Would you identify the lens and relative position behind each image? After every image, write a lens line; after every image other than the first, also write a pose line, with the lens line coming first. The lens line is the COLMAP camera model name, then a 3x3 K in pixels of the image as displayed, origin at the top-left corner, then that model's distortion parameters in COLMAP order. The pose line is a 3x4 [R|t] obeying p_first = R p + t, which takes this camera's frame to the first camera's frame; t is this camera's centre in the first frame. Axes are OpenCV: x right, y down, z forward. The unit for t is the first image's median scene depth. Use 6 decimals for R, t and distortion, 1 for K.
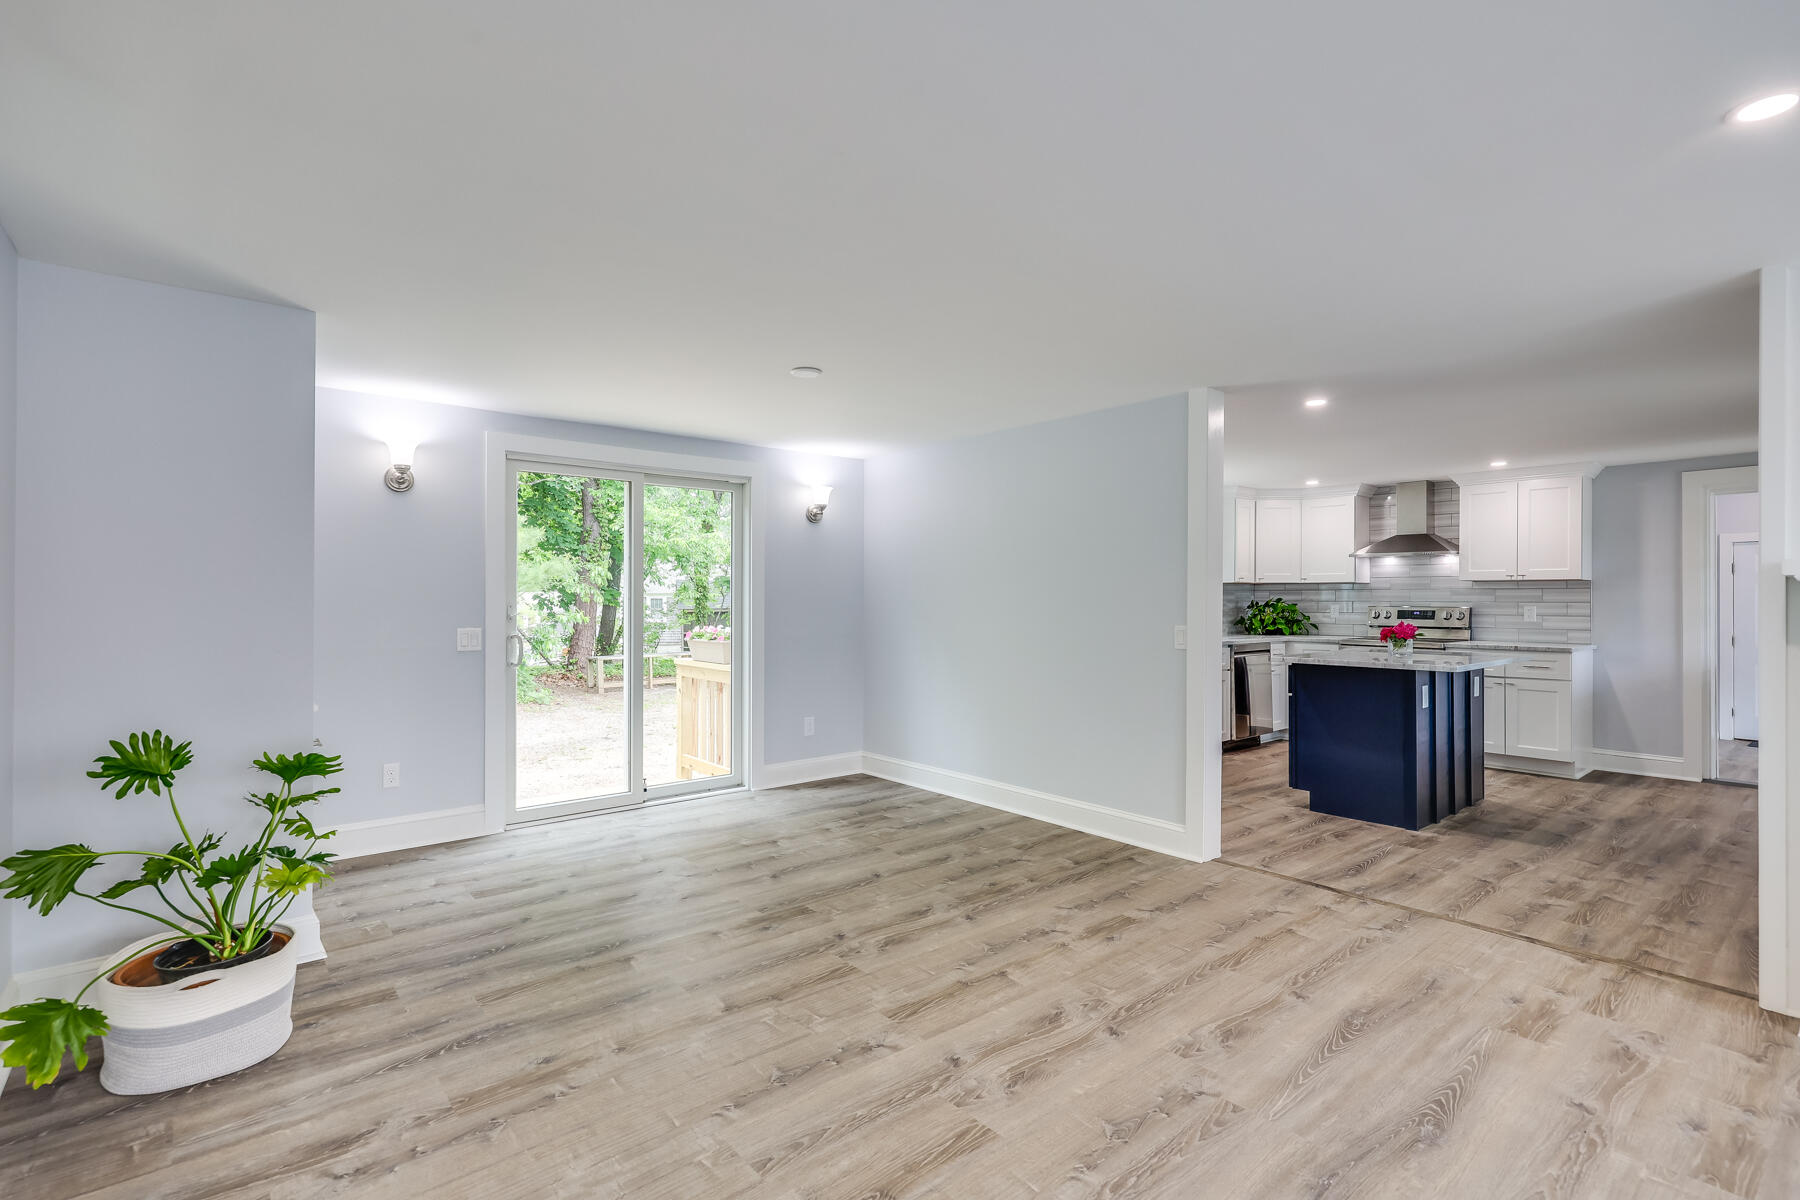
lens RADIAL K [[838.5, 0, 899.3], [0, 838.5, 593.5], [0, 0, 1]] dist [0.001636, 0.000004]
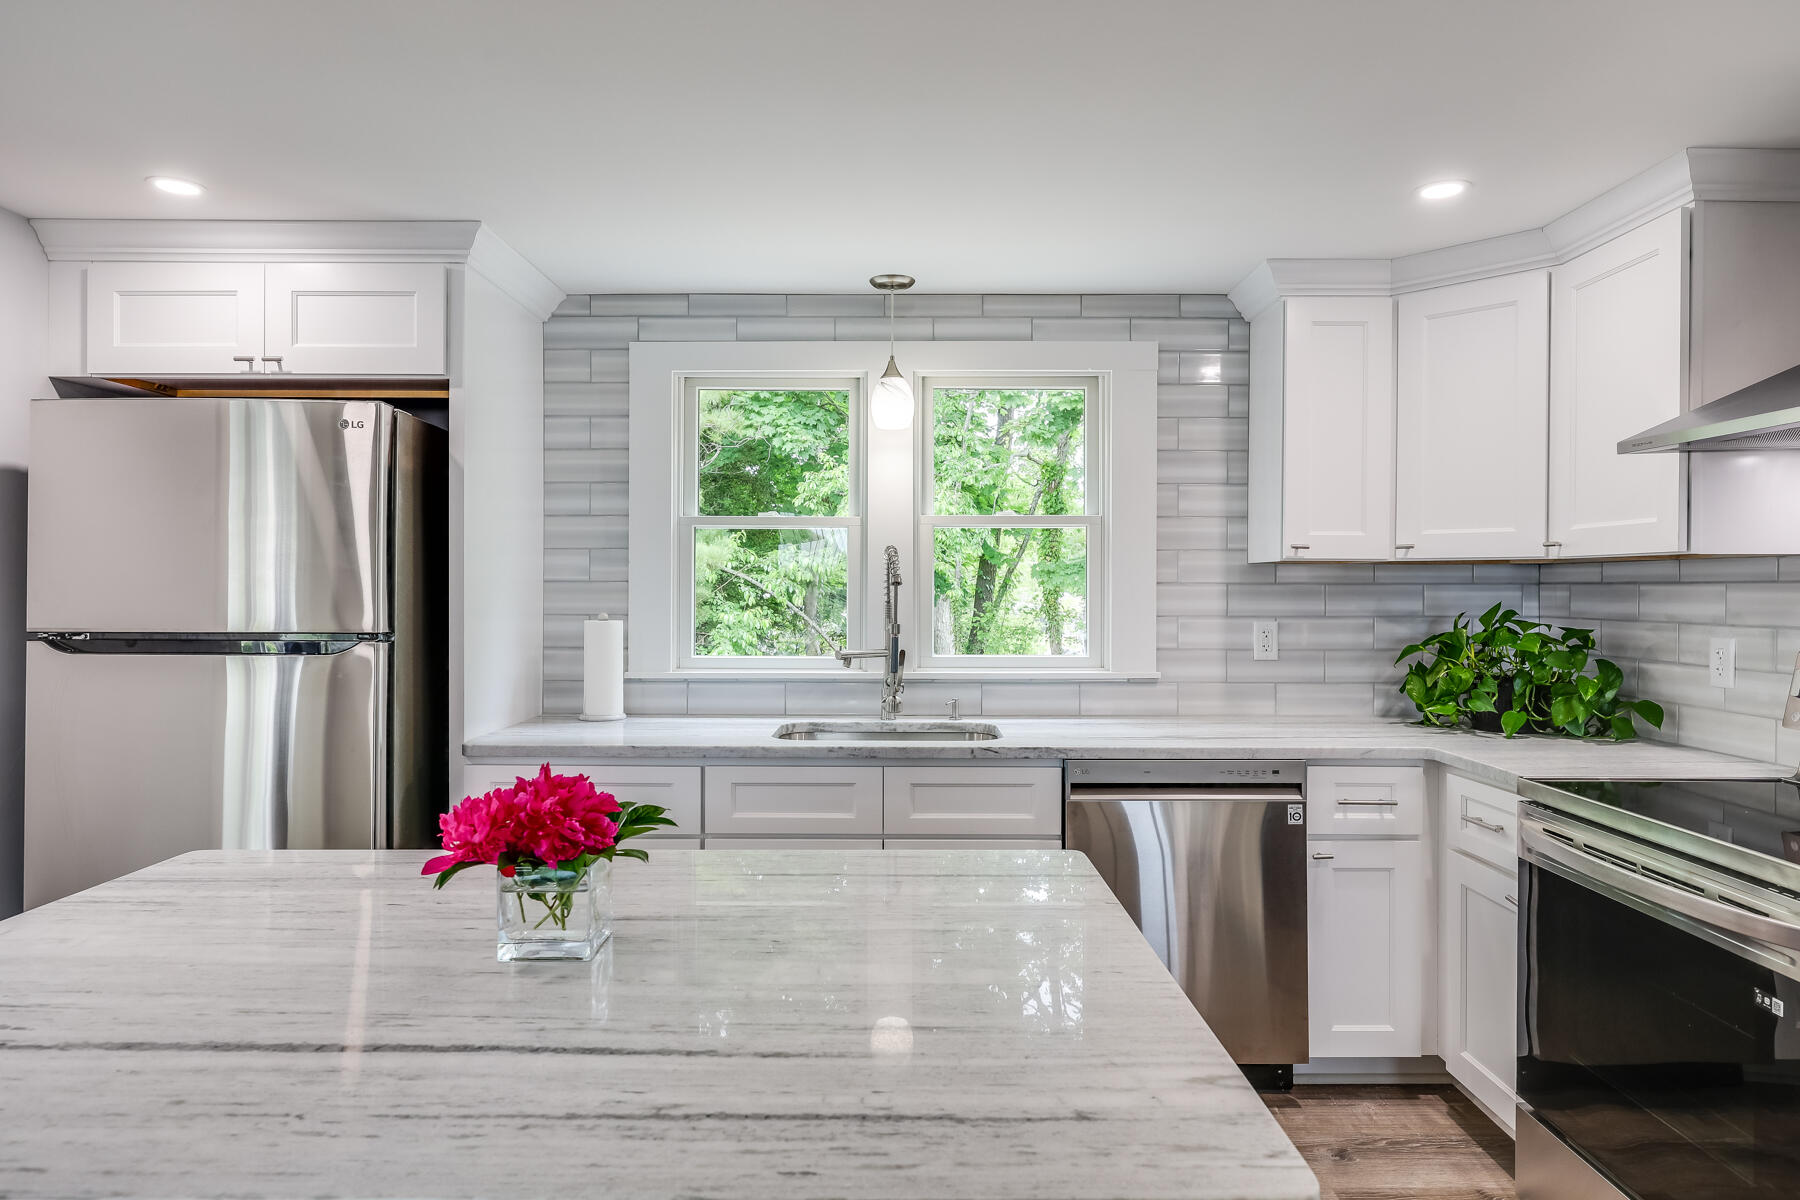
lens RADIAL K [[1077.6, 0, 902.1], [0, 1077.6, 594.2], [0, 0, 1]] dist [0.003336, -0.001240]
pose [[0.772034, 0.003414, -0.635572, 1.006163], [0.006302, 0.999895, 0.013026, -0.012870], [0.635550, -0.014062, 0.771932, 1.067429]]
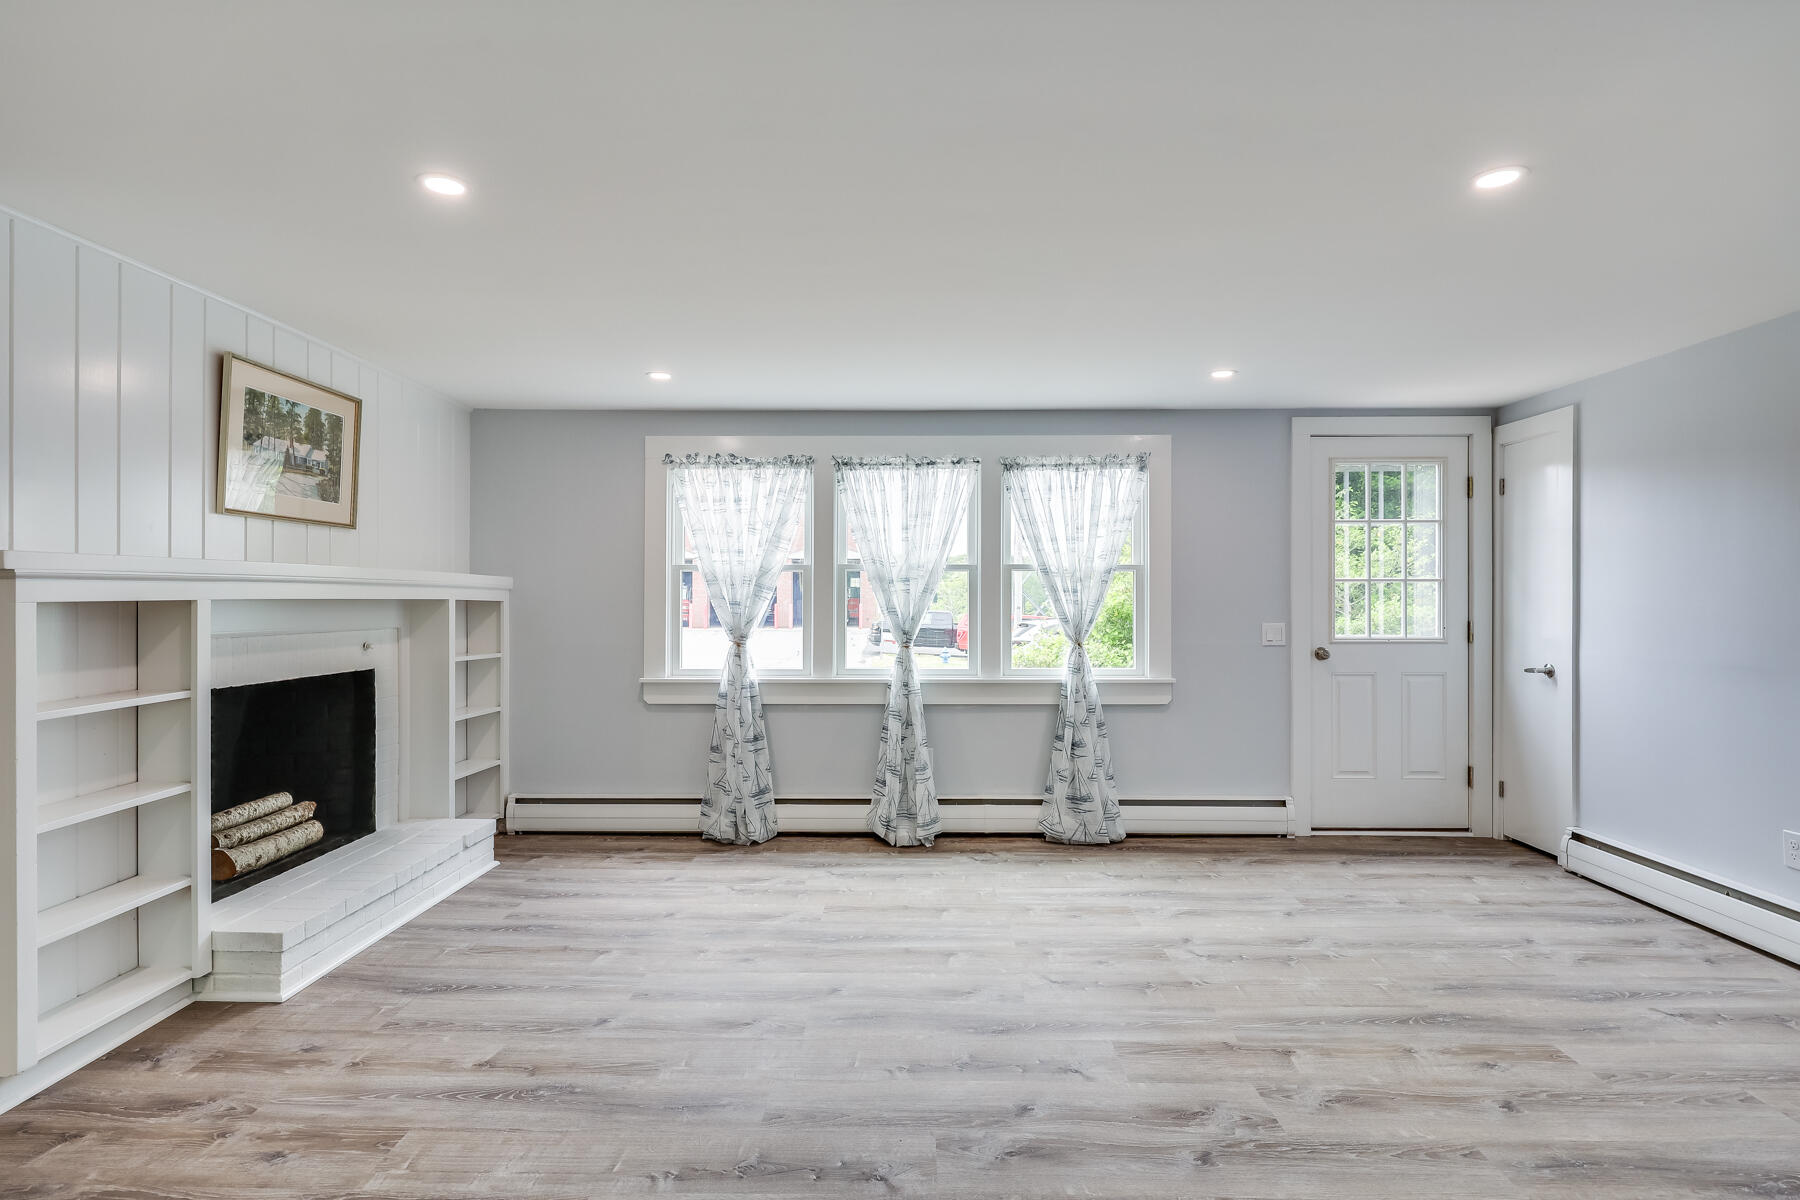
lens RADIAL K [[922.3, 0, 899.6], [0, 922.3, 603.1], [0, 0, 1]] dist [0.003357, 0.000802]
pose [[-0.762459, -0.006244, 0.647006, -0.123256], [-0.007444, 0.999972, 0.000878, 0.002511], [-0.646994, -0.004147, -0.762484, 0.639062]]
